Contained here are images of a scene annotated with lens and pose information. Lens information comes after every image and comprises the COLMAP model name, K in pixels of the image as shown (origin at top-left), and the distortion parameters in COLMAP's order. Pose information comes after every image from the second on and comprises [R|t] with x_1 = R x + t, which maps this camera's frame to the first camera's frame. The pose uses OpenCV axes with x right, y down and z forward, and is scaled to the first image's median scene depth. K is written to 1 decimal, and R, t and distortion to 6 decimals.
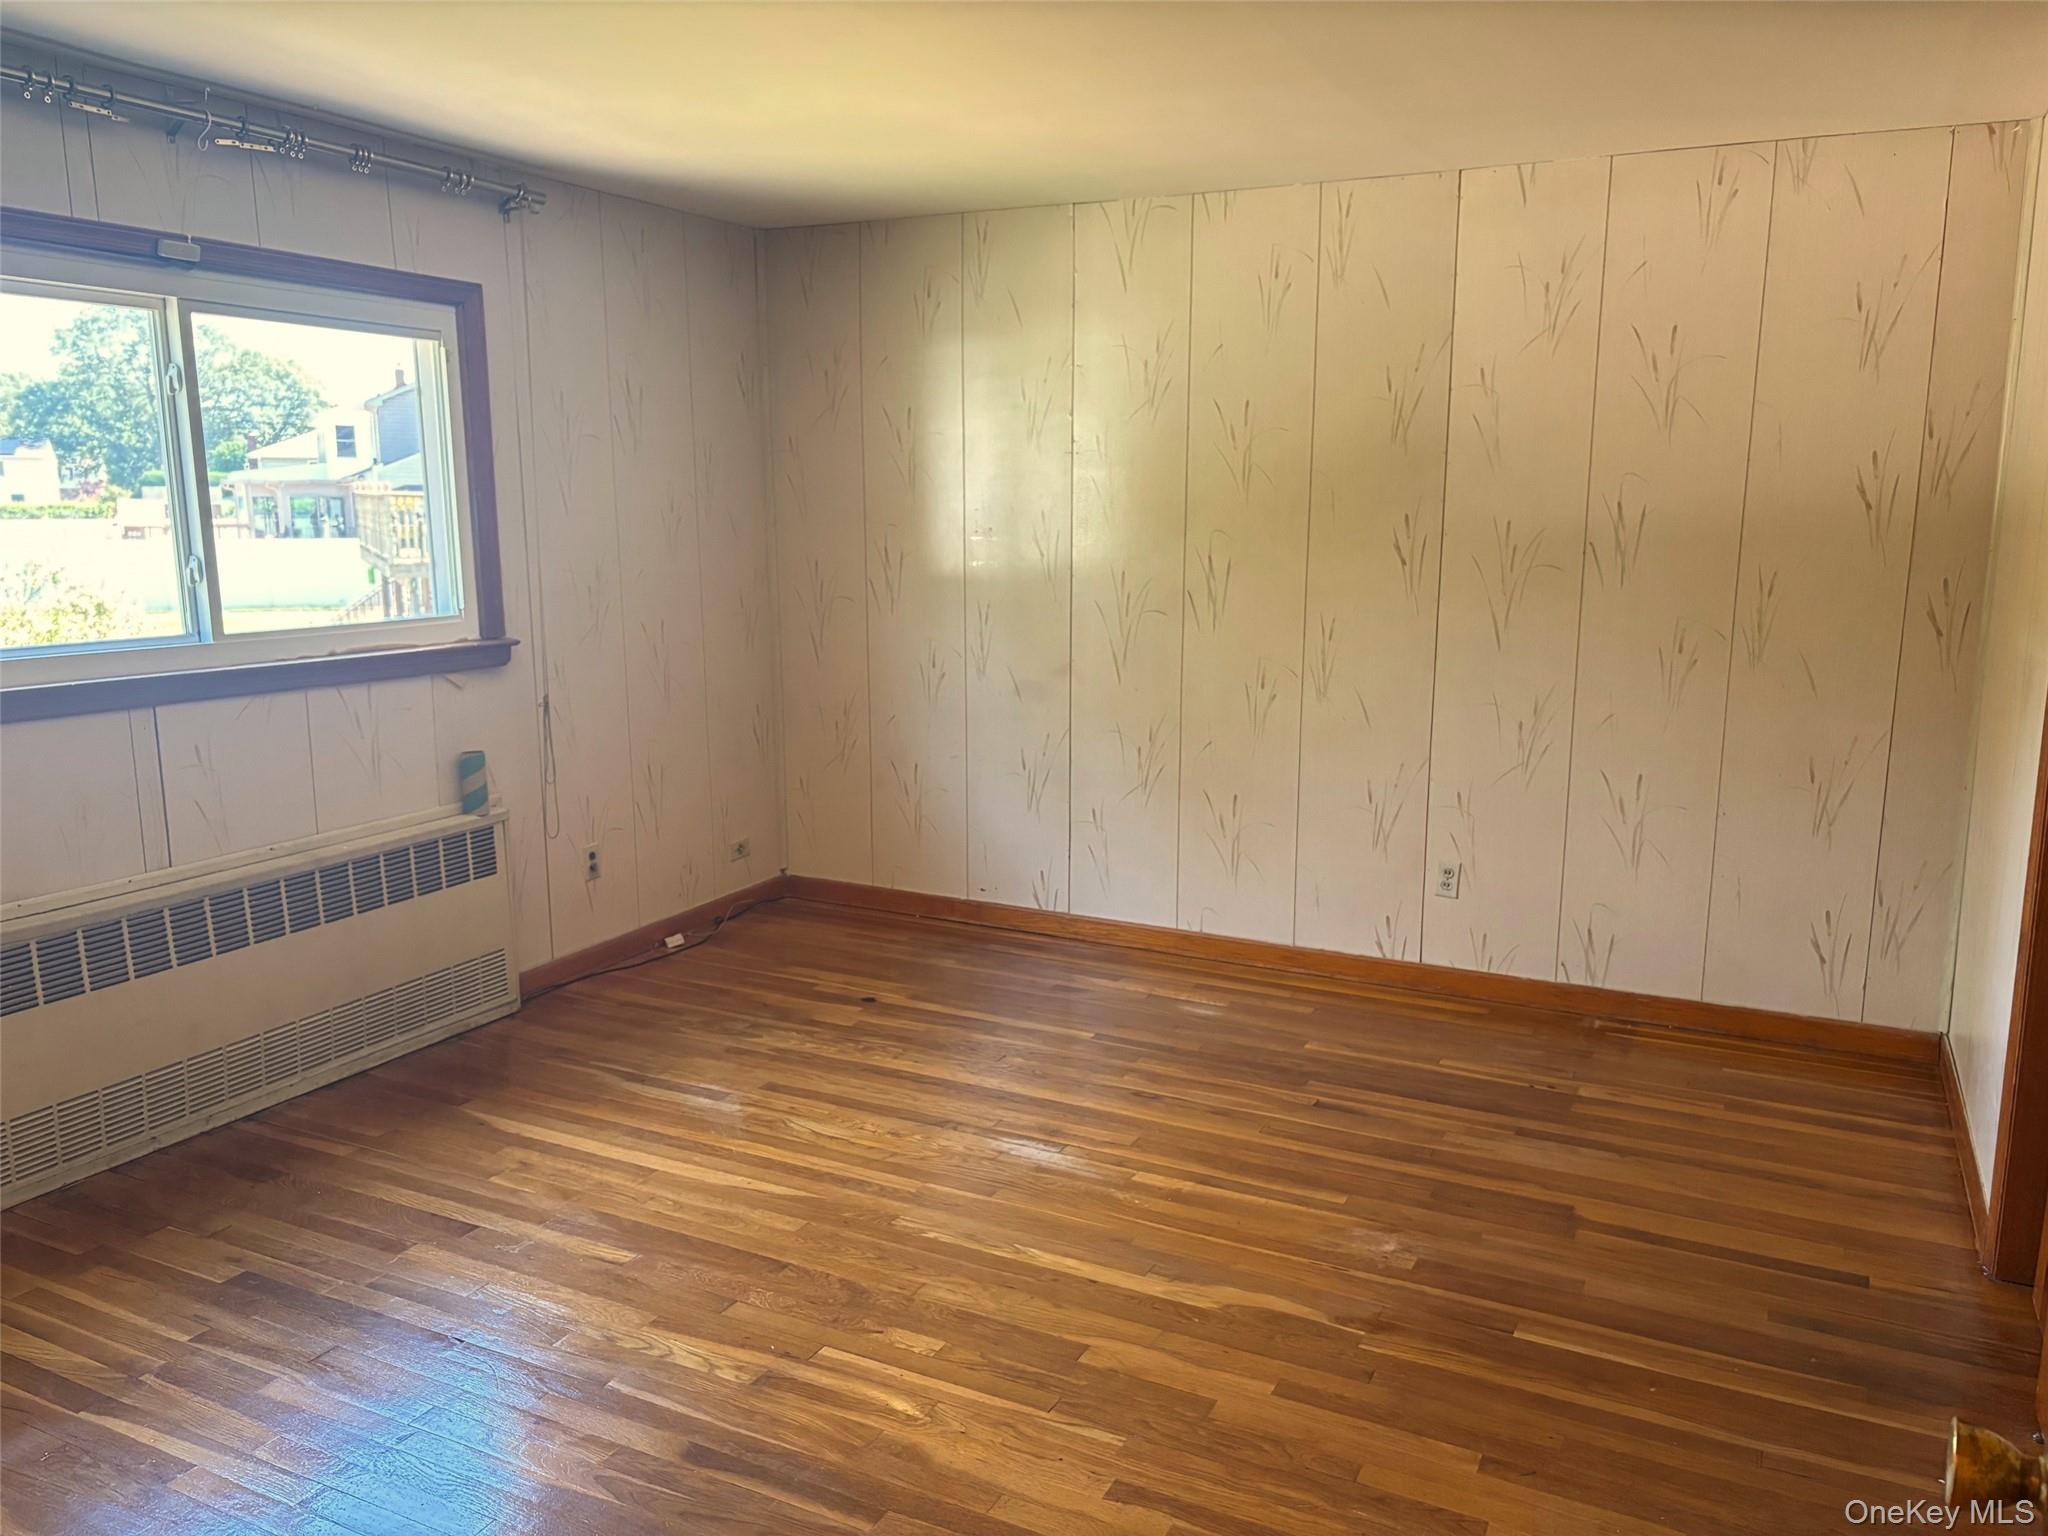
lens RADIAL K [[1544.5, 0, 1024.0], [0, 1544.5, 768.0], [0, 0, 1]] dist [0.087521, -0.130479]
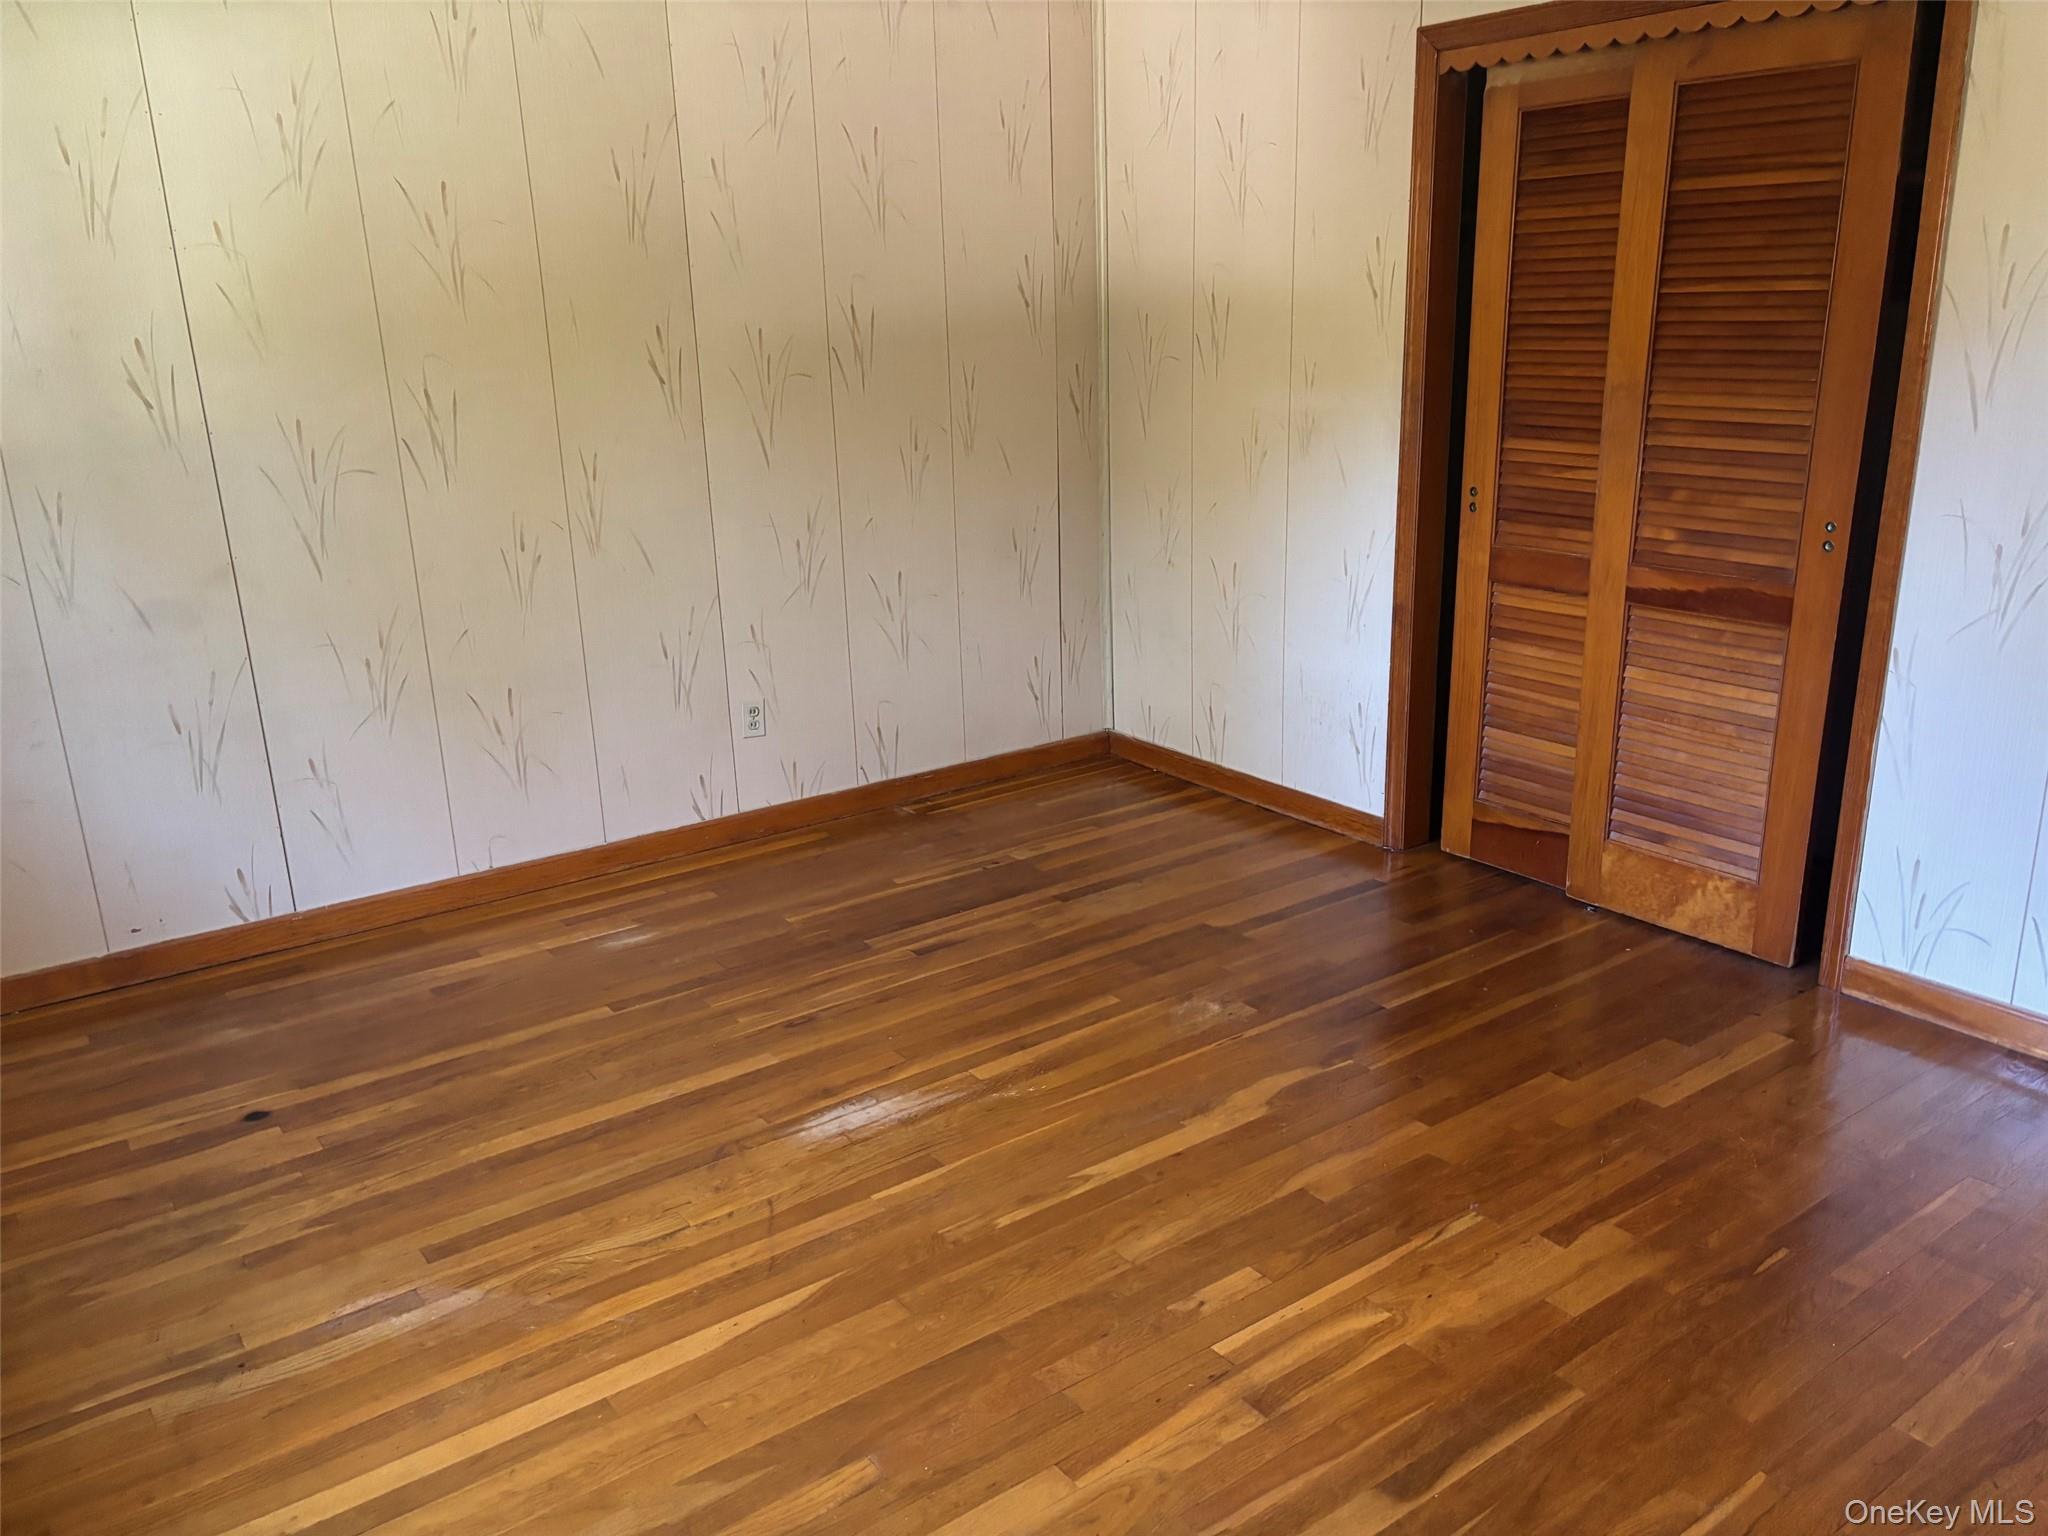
lens RADIAL K [[1544.5, 0, 1024.0], [0, 1544.5, 768.0], [0, 0, 1]] dist [0.087521, -0.130479]
pose [[0.461054, -0.270180, 0.845240, -0.512419], [0.184452, 0.960896, 0.206536, -0.071864], [-0.867990, 0.060682, 0.492860, 0.432093]]
